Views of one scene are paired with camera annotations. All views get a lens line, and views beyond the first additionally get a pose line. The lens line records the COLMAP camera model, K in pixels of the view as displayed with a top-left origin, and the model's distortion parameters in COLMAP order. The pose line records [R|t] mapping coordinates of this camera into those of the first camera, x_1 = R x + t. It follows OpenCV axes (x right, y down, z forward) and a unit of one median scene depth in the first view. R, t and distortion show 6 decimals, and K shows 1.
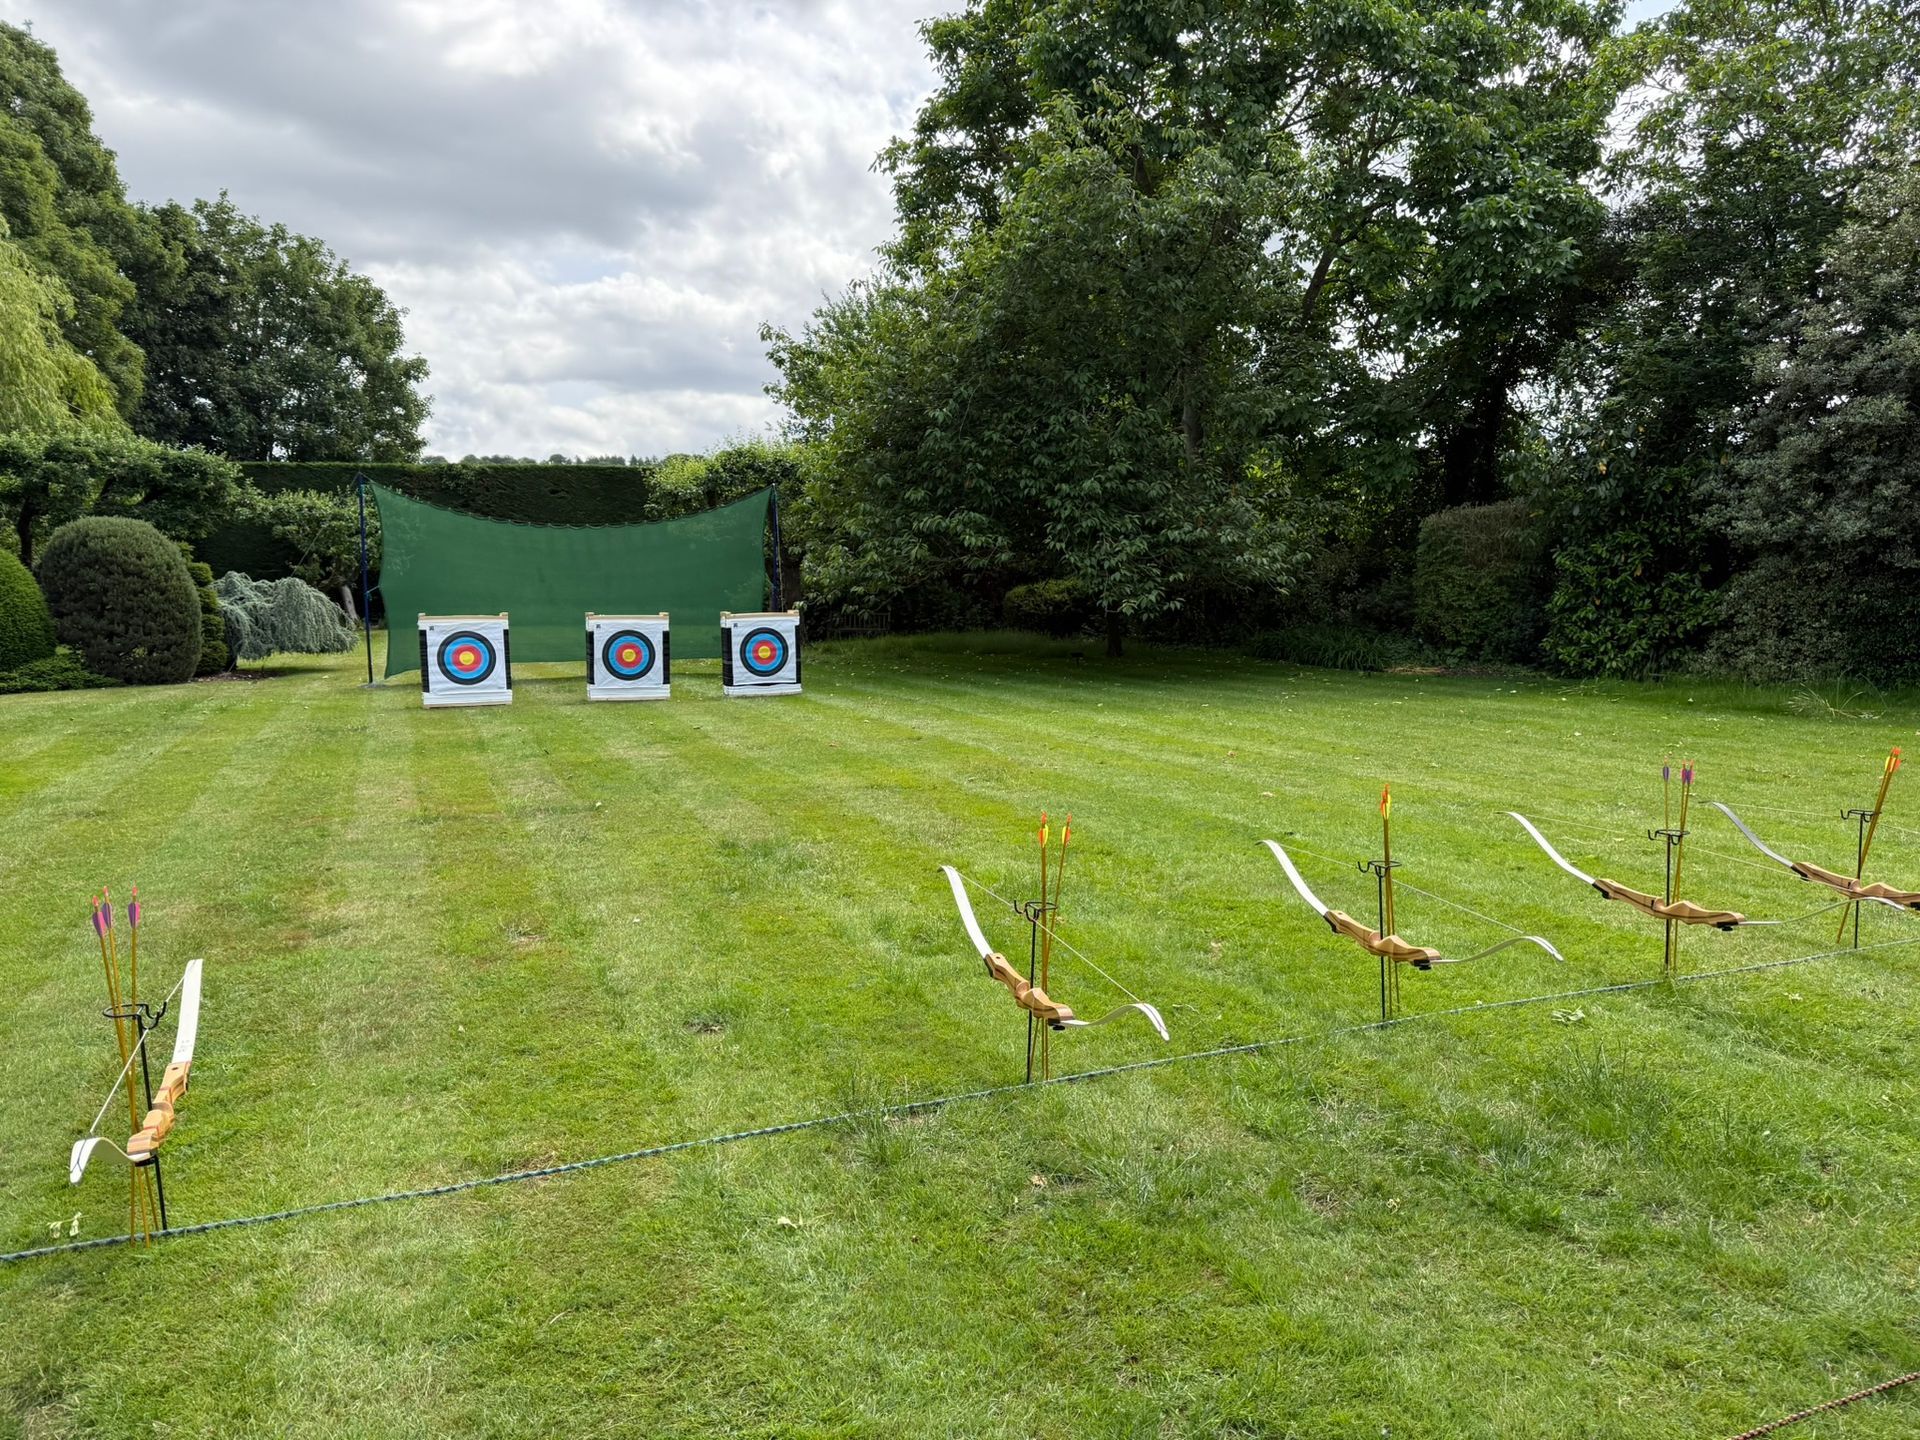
lens RADIAL K [[1580.6, 0, 966.0], [0, 1580.6, 731.2], [0, 0, 1]] dist [0.022361, -0.007343]
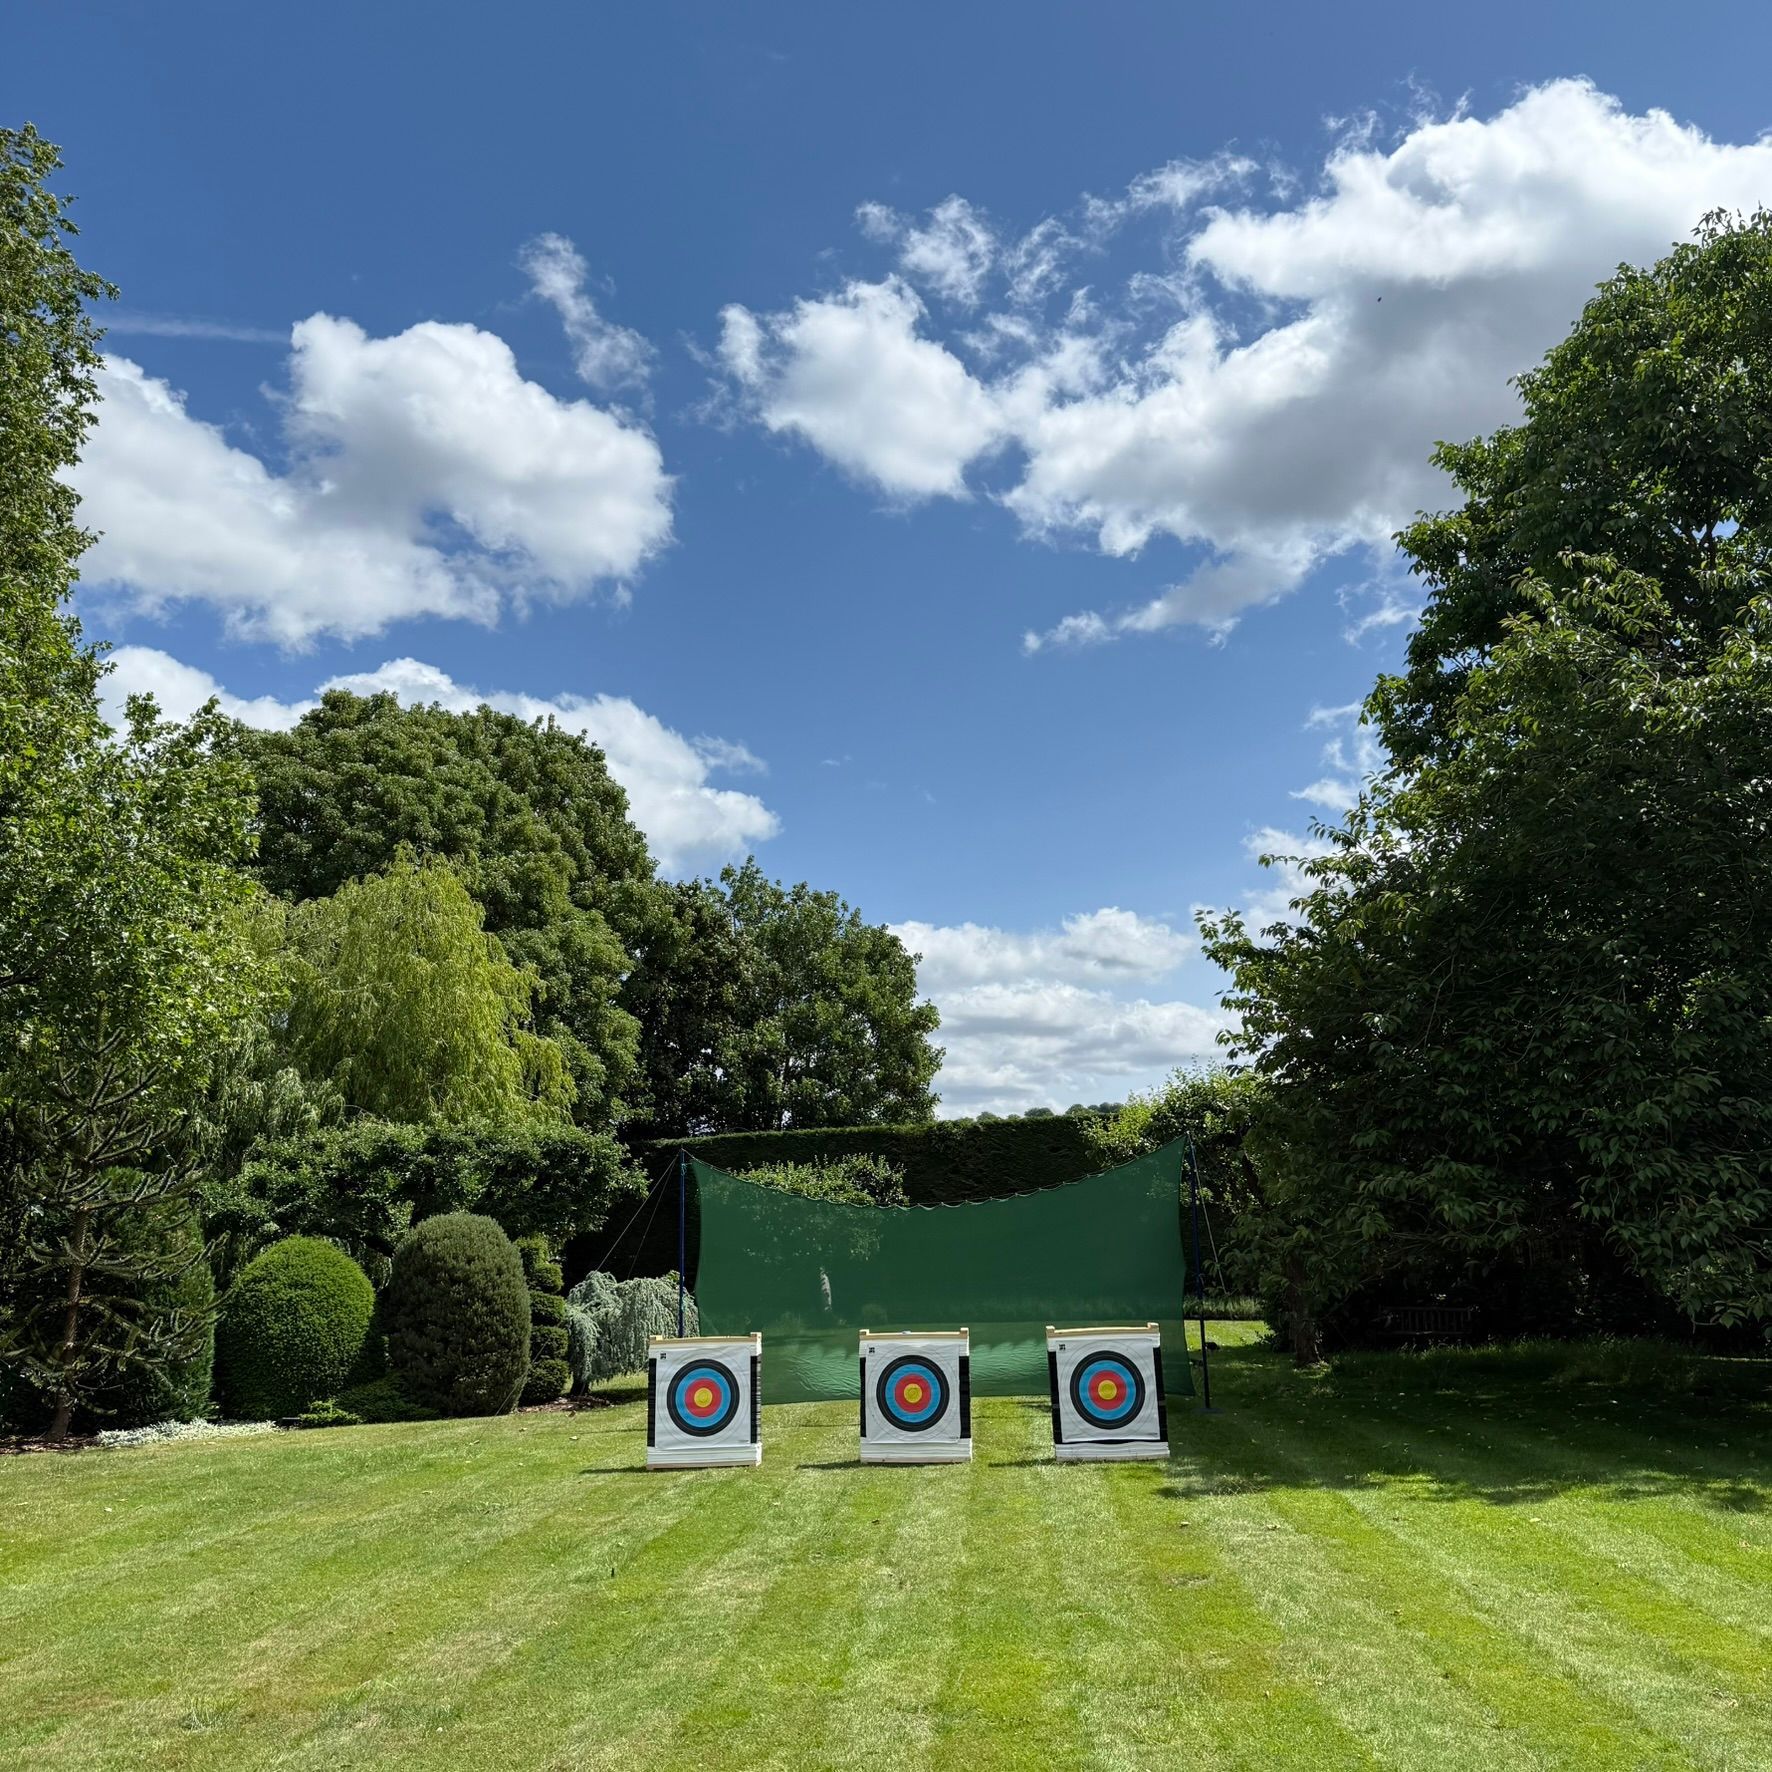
lens RADIAL K [[1699.6, 0, 889.5], [0, 1699.6, 845.3], [0, 0, 1]] dist [0.198922, -0.481105]
pose [[0.878759, -0.130680, -0.459027, 0.143702], [-0.019036, 0.951422, -0.307302, -0.038683], [0.476886, 0.278782, 0.833583, 0.250225]]
